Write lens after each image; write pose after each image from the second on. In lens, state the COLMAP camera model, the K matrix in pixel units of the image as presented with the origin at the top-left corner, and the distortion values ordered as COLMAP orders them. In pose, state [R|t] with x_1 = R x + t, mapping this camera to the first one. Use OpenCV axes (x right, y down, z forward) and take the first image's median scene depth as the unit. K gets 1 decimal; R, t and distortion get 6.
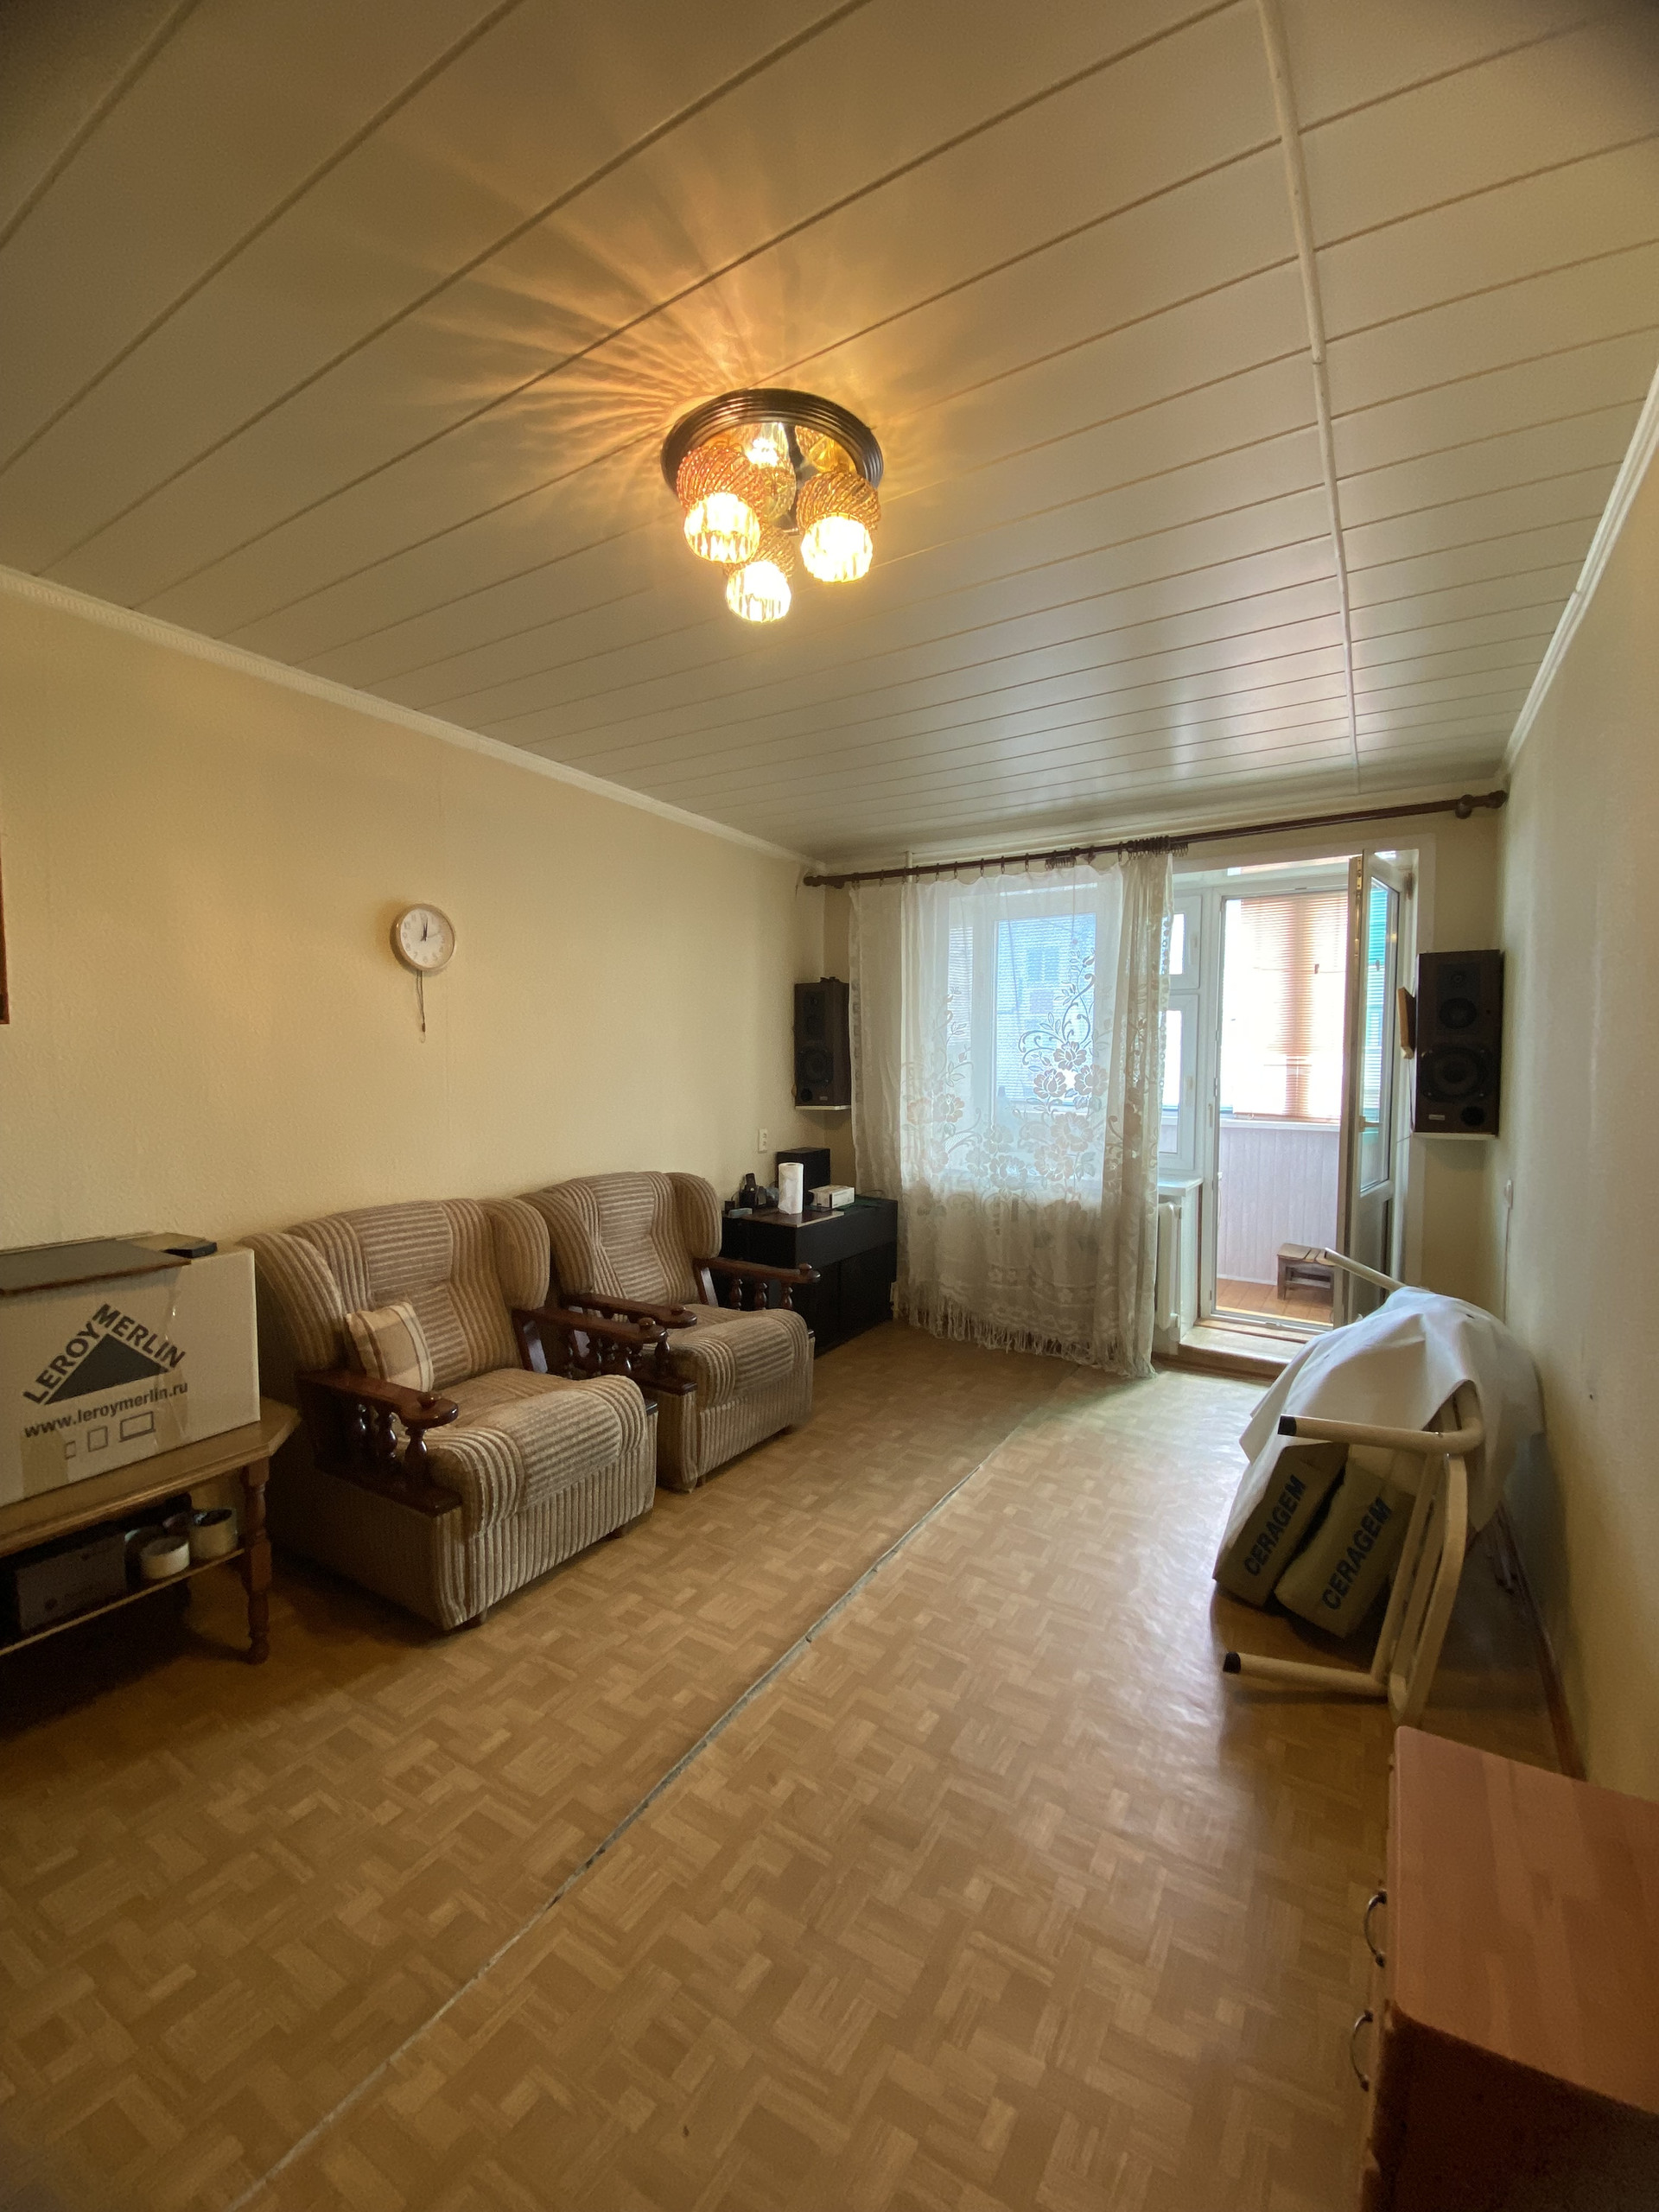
lens RADIAL K [[901.7, 0, 841.6], [0, 901.7, 1111.1], [0, 0, 1]] dist [0.011355, -0.018889]
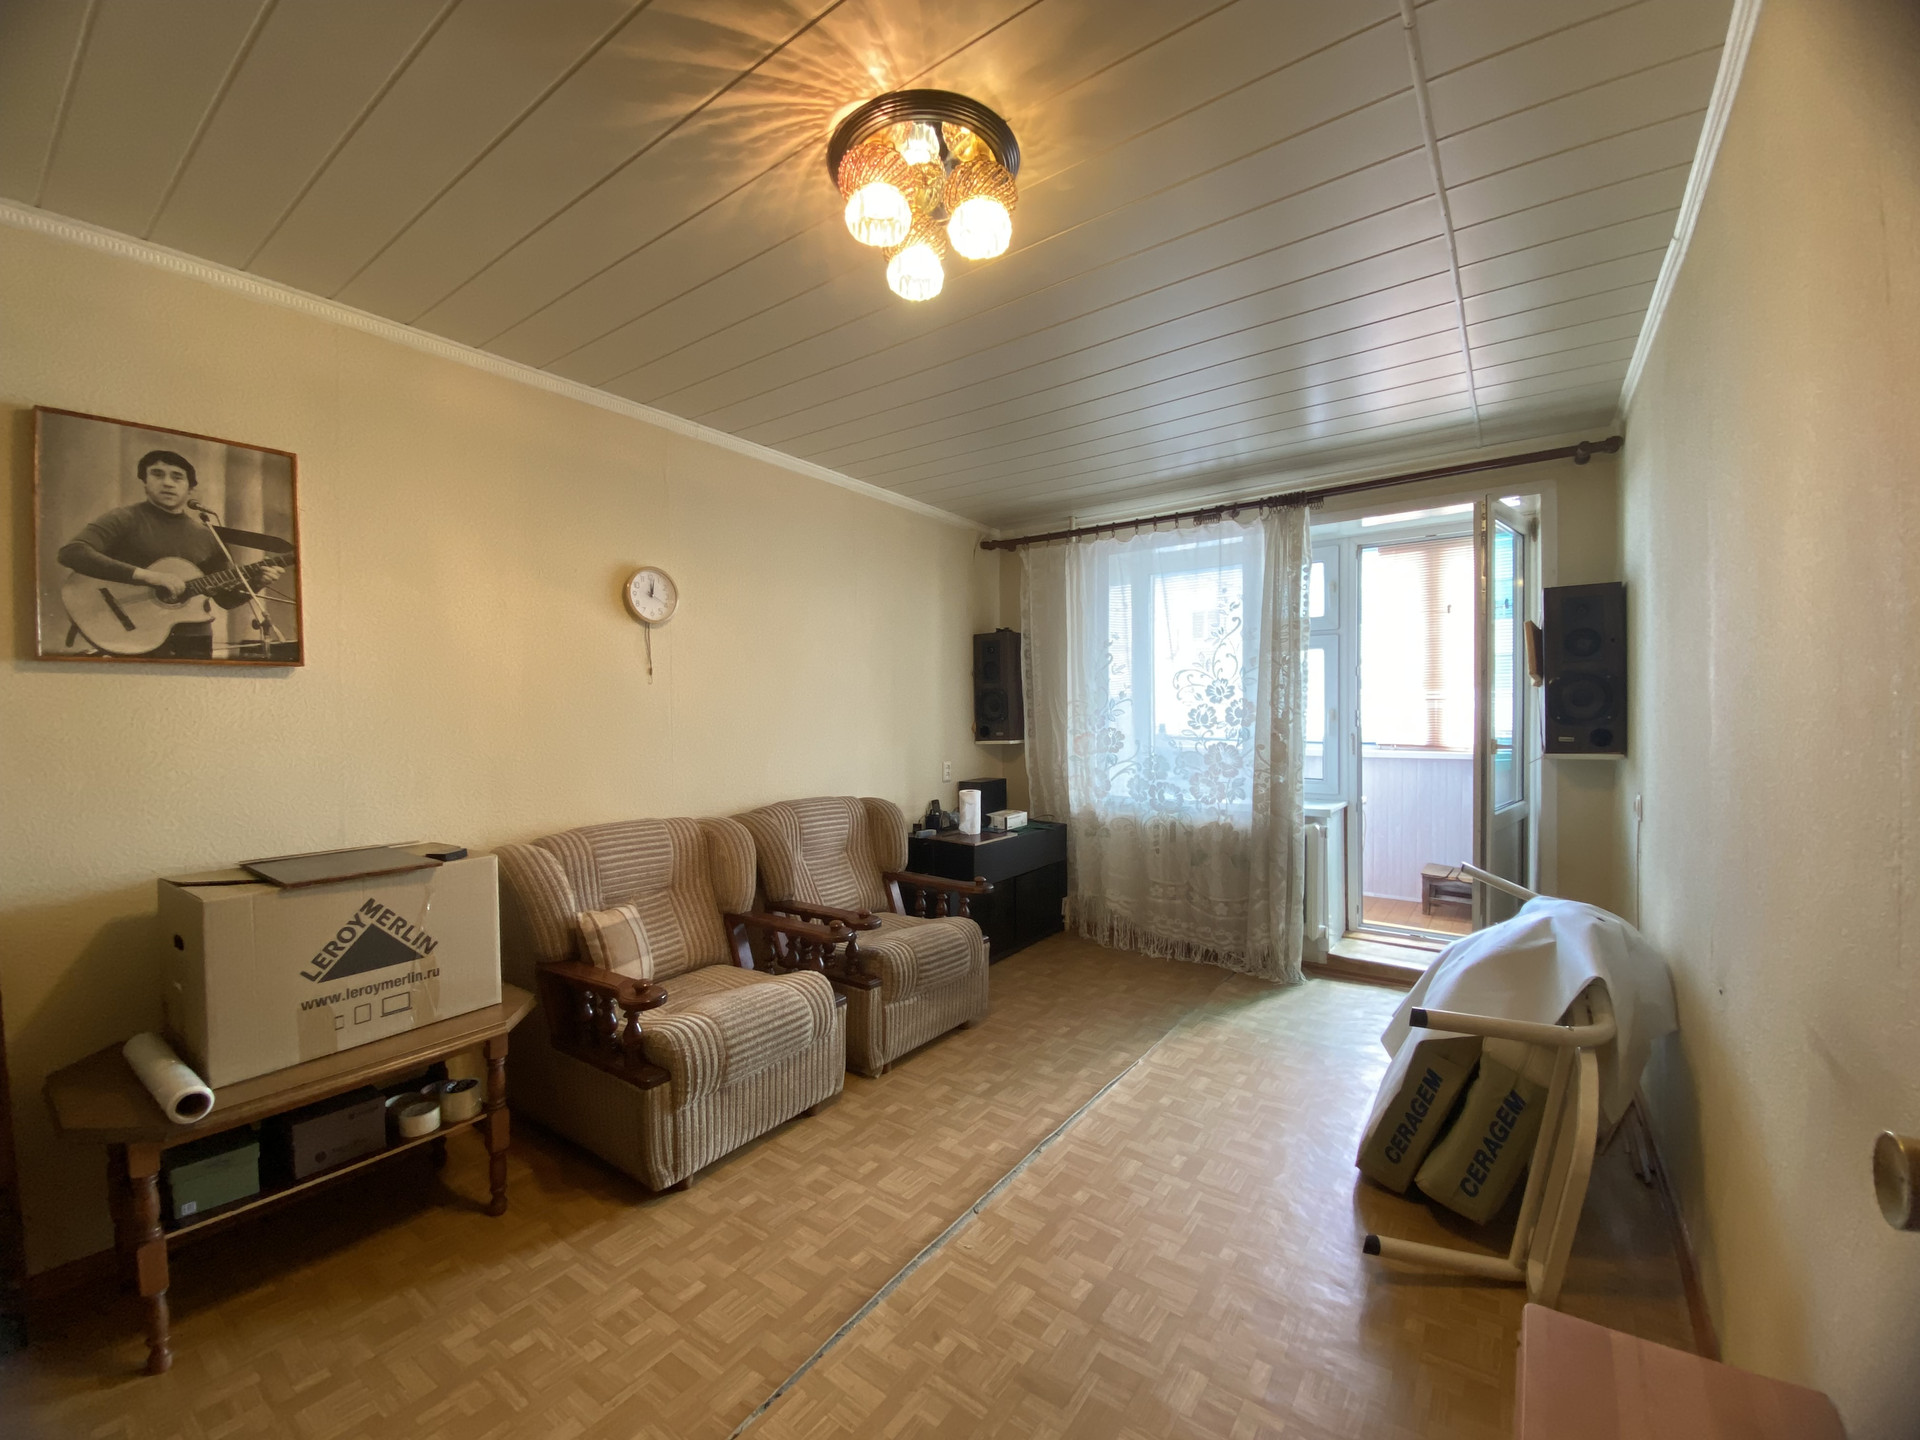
lens RADIAL K [[783.1, 0, 970.4], [0, 783.1, 731.6], [0, 0, 1]] dist [0.010495, -0.017632]
pose [[0.996924, -0.013459, -0.077214, 0.037765], [0.010866, 0.999366, -0.033899, 0.032574], [0.077621, 0.032956, 0.996438, 0.027123]]
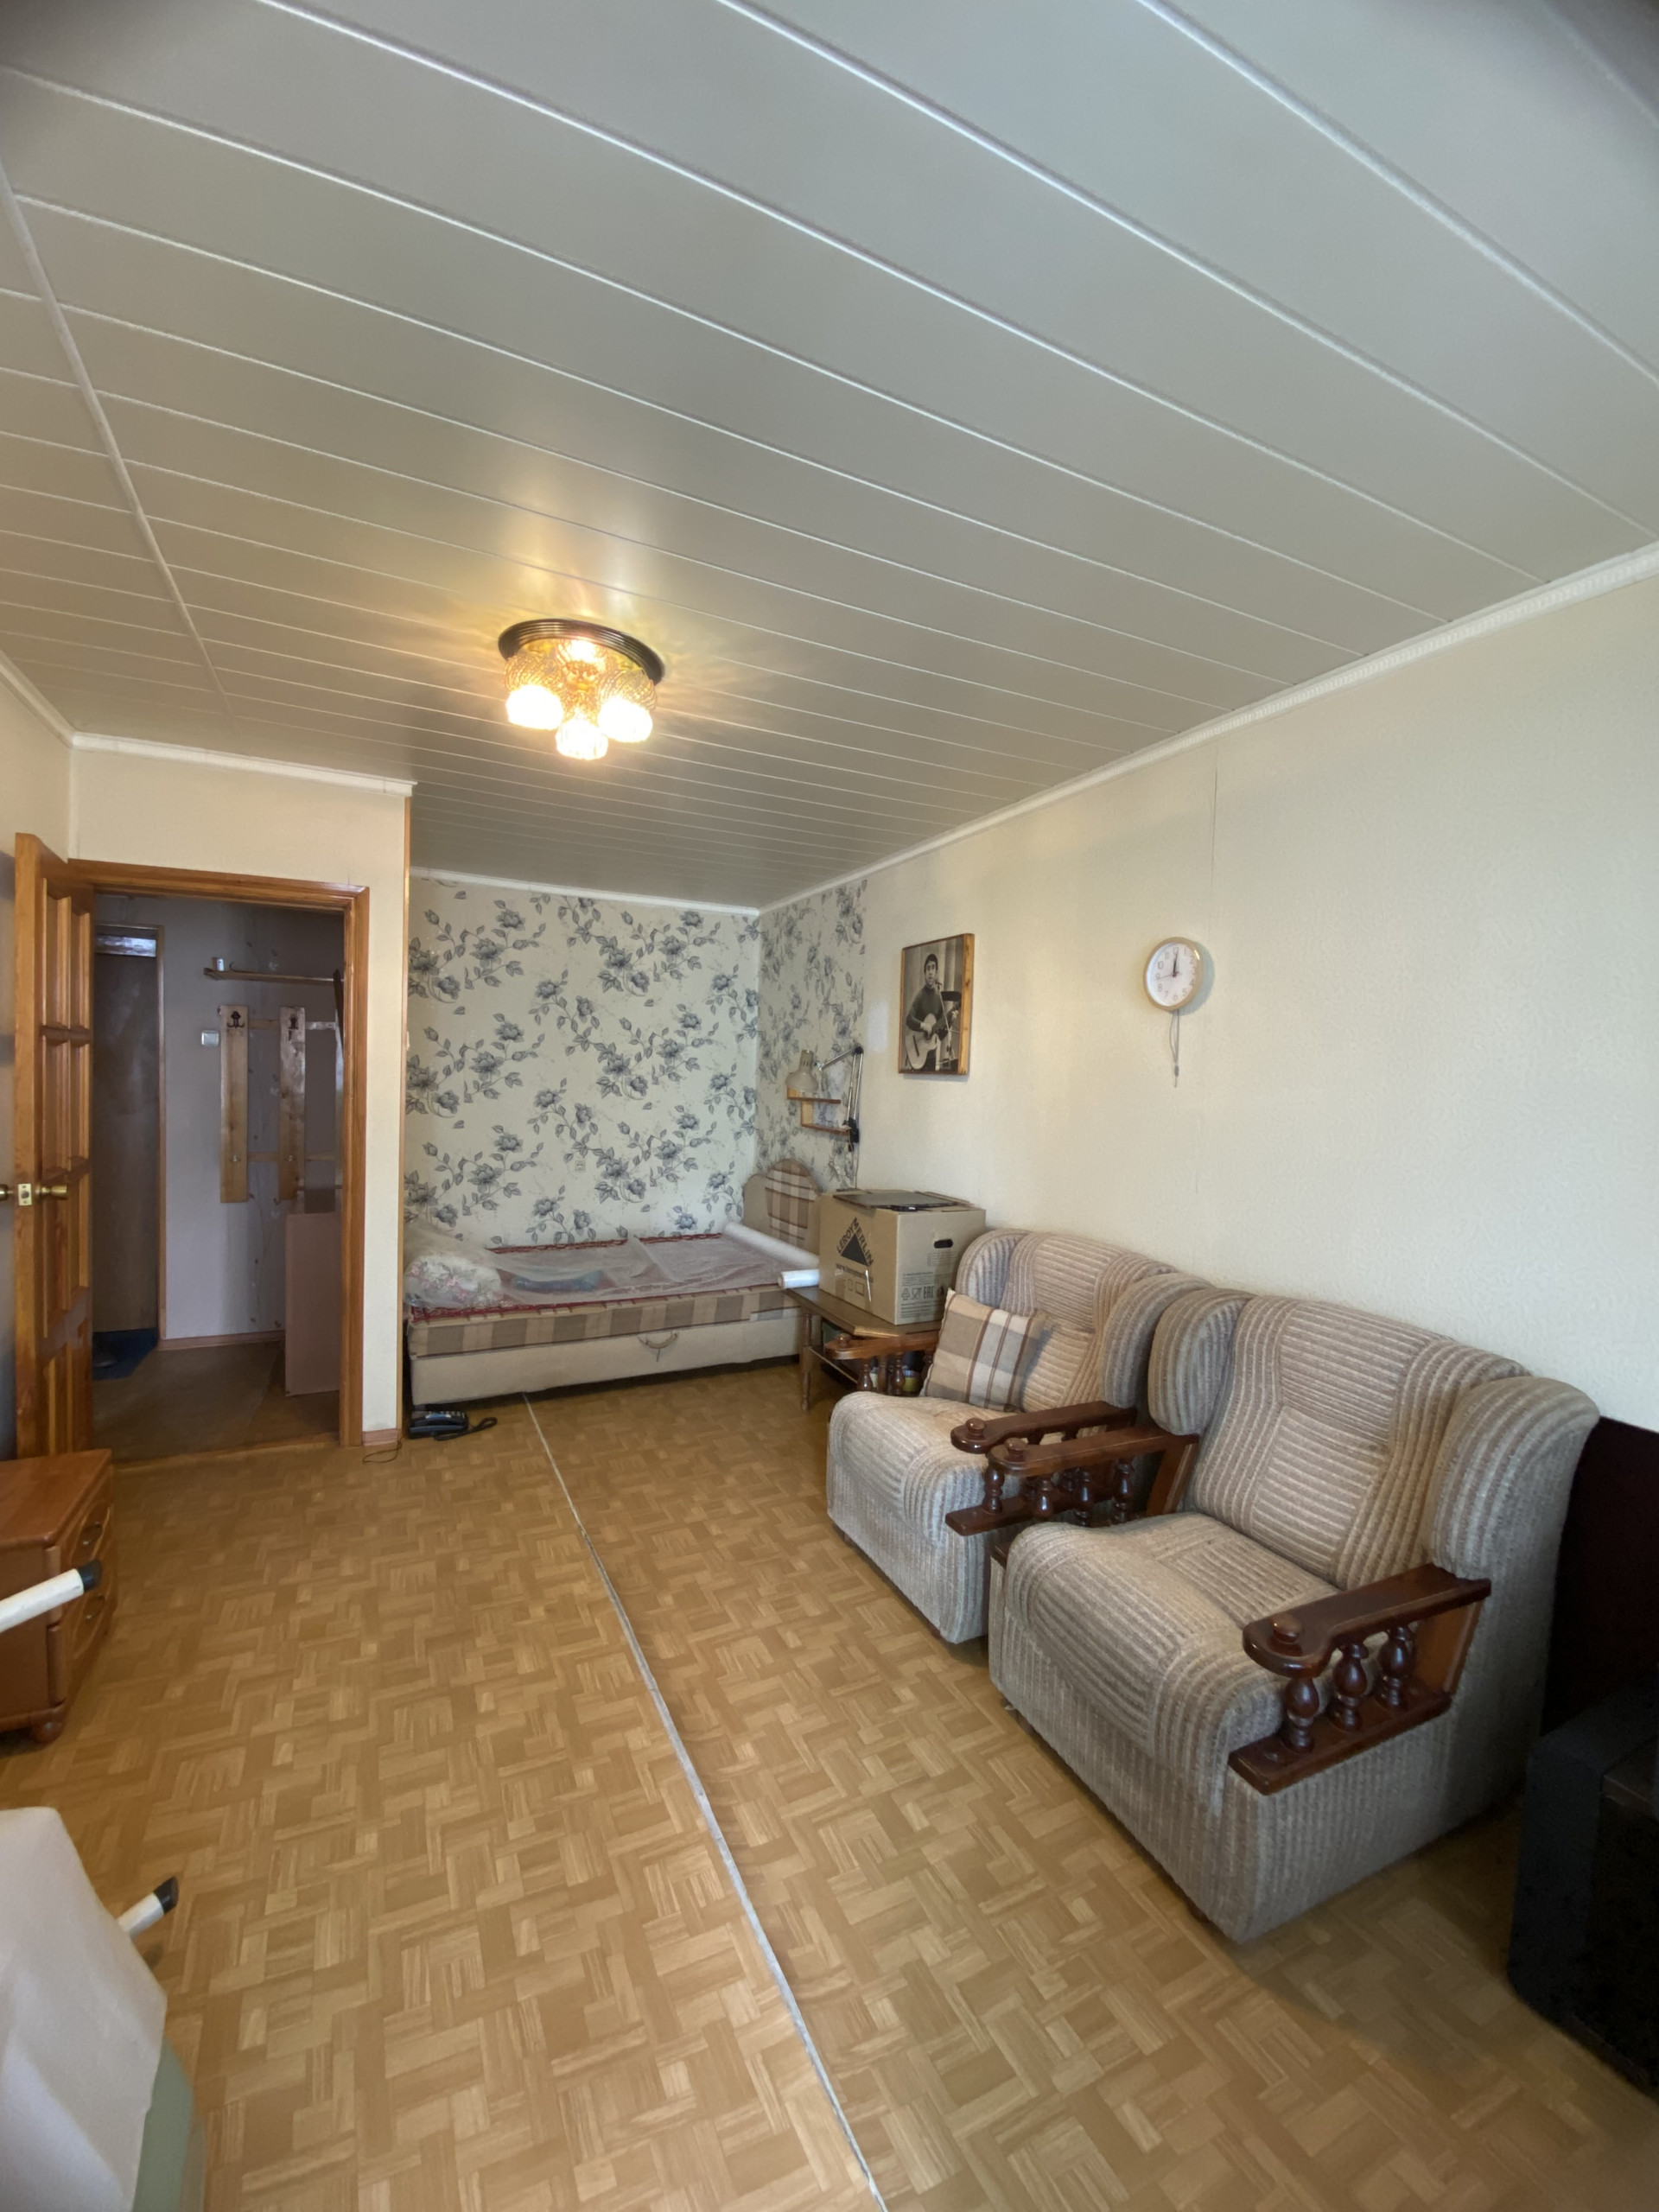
lens RADIAL K [[902.2, 0, 829.5], [0, 902.2, 1106.0], [0, 0, 1]] dist [0.010495, -0.017632]
pose [[-0.548053, 0.006921, -0.836415, 0.658832], [-0.083101, 0.994568, 0.062681, -0.112855], [0.832305, 0.103860, -0.544501, 1.597799]]
